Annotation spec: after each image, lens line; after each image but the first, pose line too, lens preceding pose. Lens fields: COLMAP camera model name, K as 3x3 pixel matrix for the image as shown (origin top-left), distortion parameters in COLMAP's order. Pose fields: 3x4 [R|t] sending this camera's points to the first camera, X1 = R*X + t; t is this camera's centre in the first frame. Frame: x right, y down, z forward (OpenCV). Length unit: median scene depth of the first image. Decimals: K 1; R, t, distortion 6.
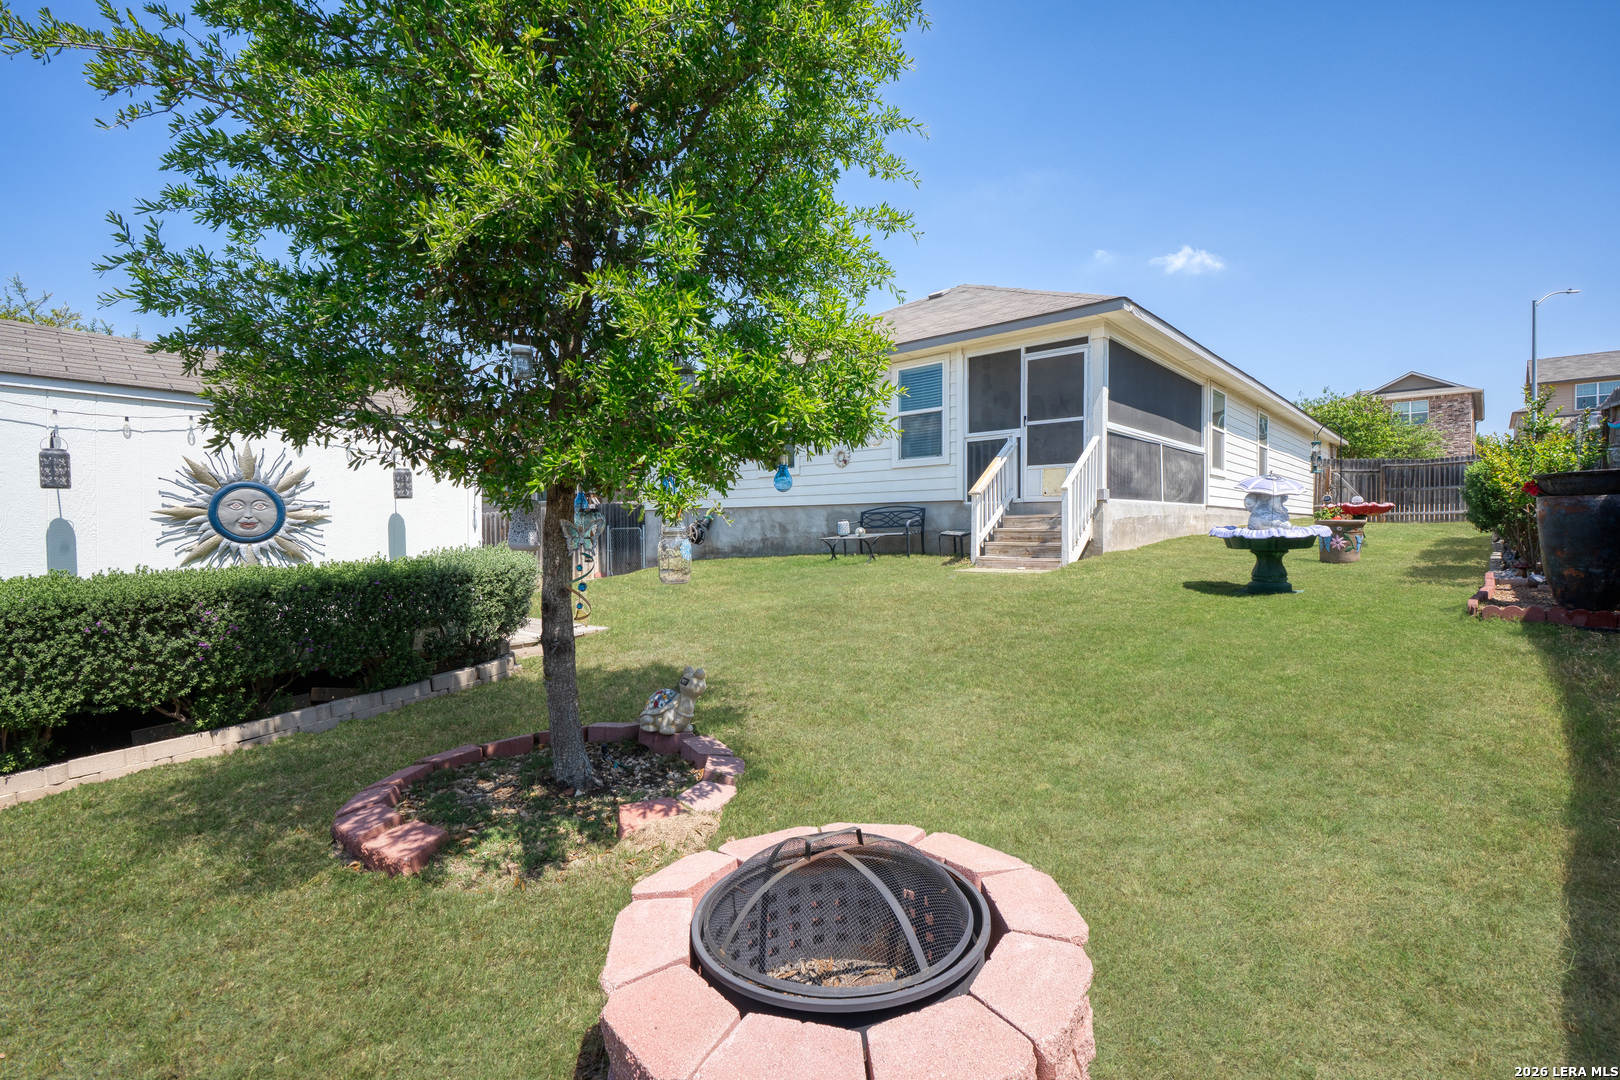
lens RADIAL K [[736.2, 0, 809.3], [0, 736.2, 541.0], [0, 0, 1]] dist [-0.011739, 0.003689]
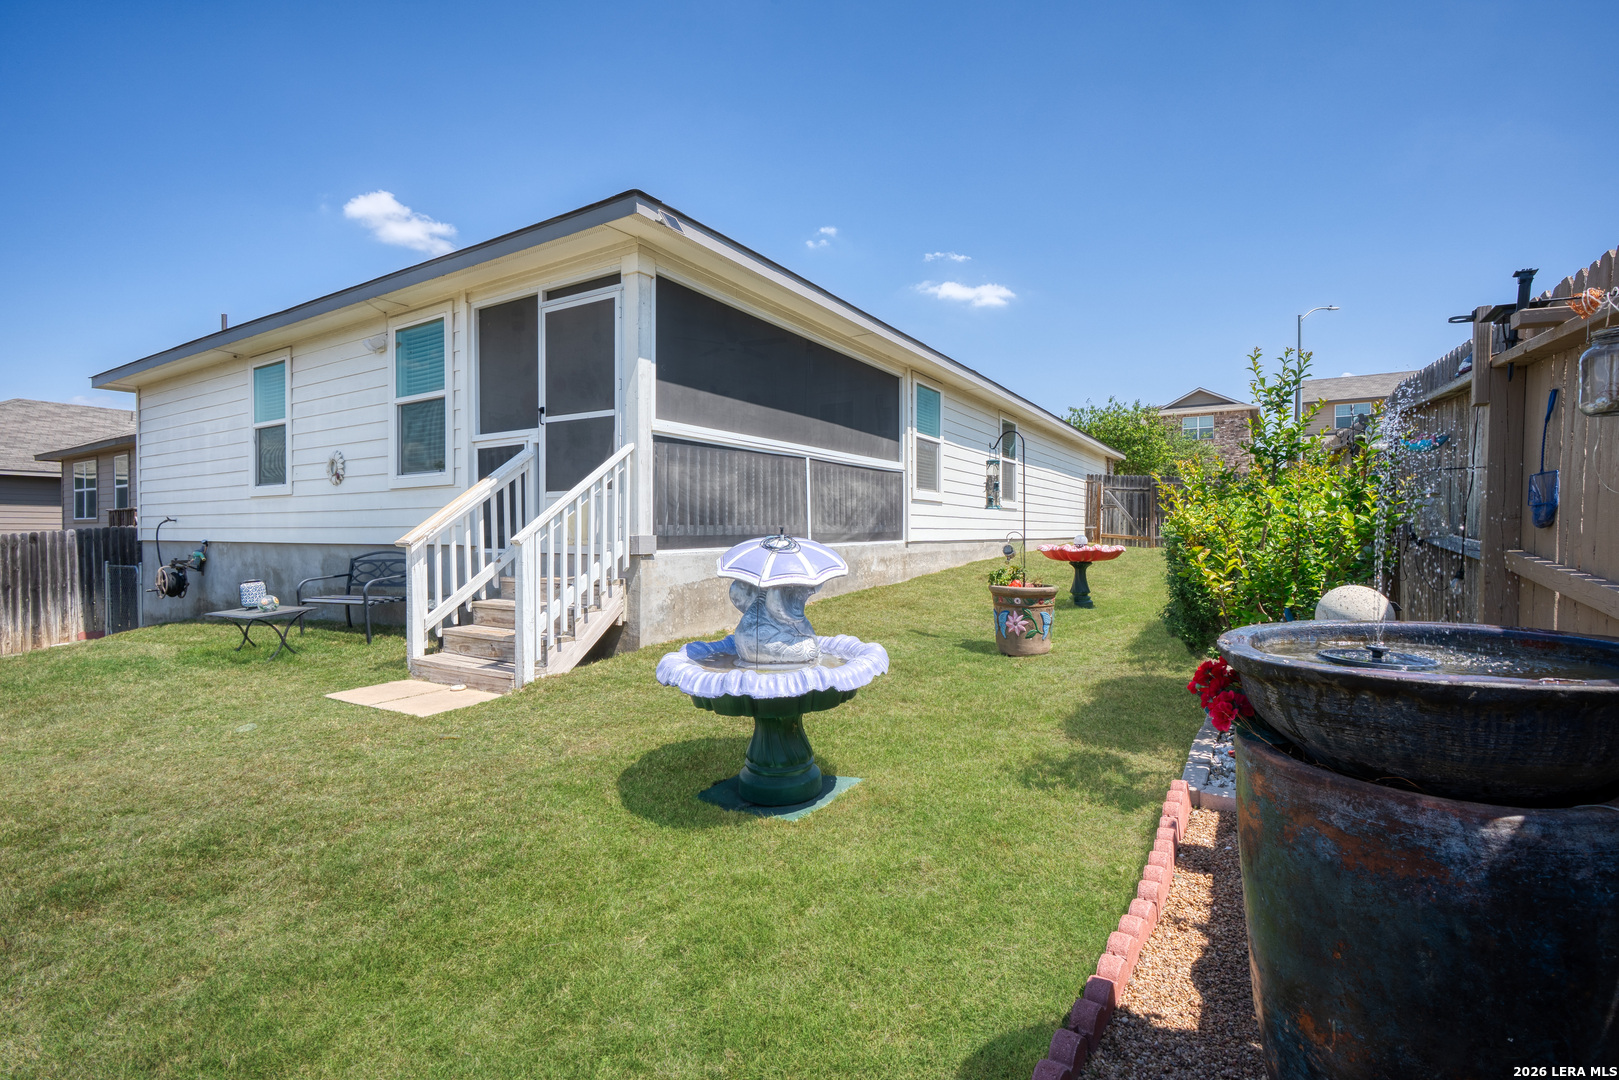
lens RADIAL K [[735.7, 0, 810.2], [0, 735.7, 539.3], [0, 0, 1]] dist [-0.011739, 0.003689]
pose [[0.982468, -0.001141, 0.186429, 0.362000], [0.002229, 0.999982, -0.005623, -0.054824], [-0.186419, 0.005940, 0.982452, 0.350345]]
